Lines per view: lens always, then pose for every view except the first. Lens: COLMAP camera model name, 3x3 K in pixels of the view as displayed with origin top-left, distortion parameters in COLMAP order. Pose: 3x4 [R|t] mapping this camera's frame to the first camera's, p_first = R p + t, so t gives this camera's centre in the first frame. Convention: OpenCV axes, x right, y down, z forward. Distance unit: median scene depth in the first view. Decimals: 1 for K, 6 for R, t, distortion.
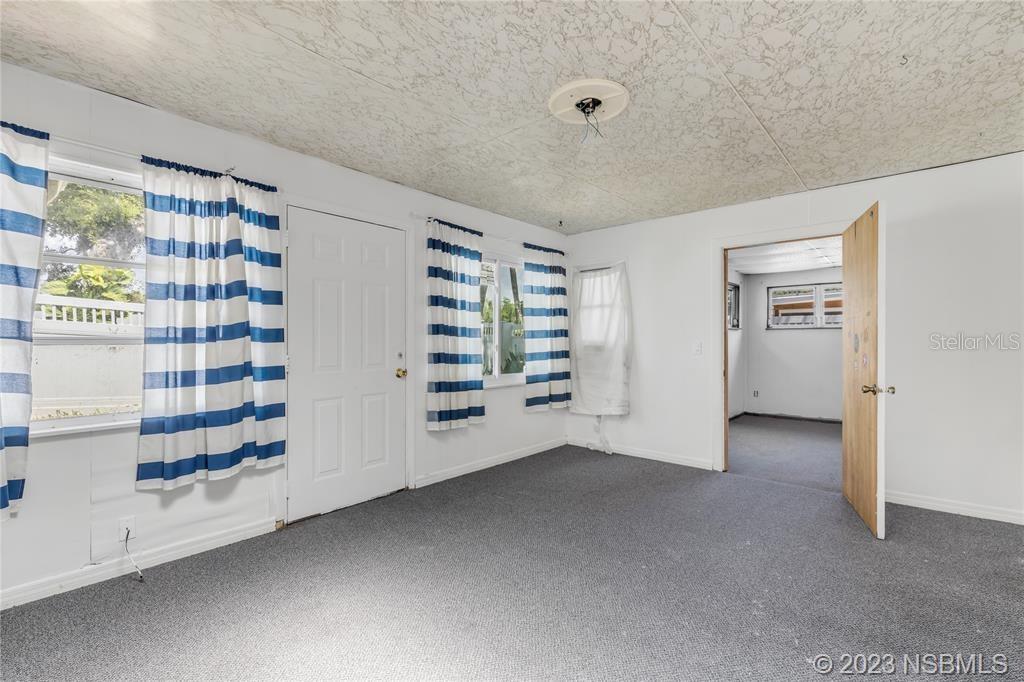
lens RADIAL K [[467.1, 0, 515.5], [0, 467.1, 341.0], [0, 0, 1]] dist [0.011293, -0.002201]
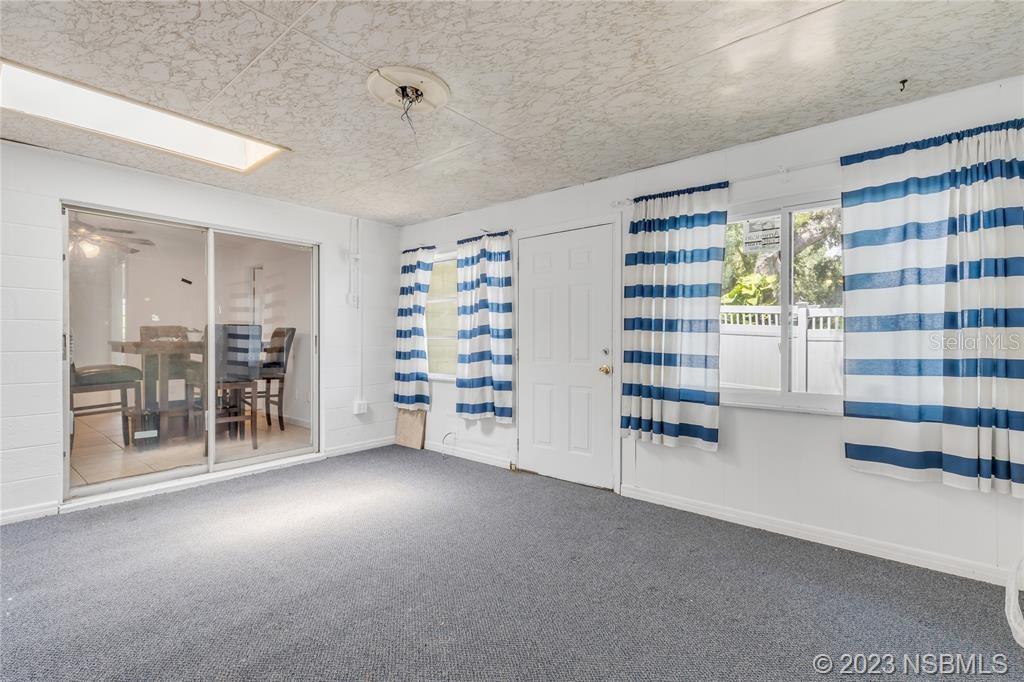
lens RADIAL K [[467.1, 0, 515.9], [0, 467.1, 340.2], [0, 0, 1]] dist [0.011293, -0.002201]
pose [[0.014156, 0.002279, -0.999897, 0.734447], [-0.000621, 0.999997, 0.002270, 0.004135], [0.999900, 0.000588, 0.014157, 0.795505]]
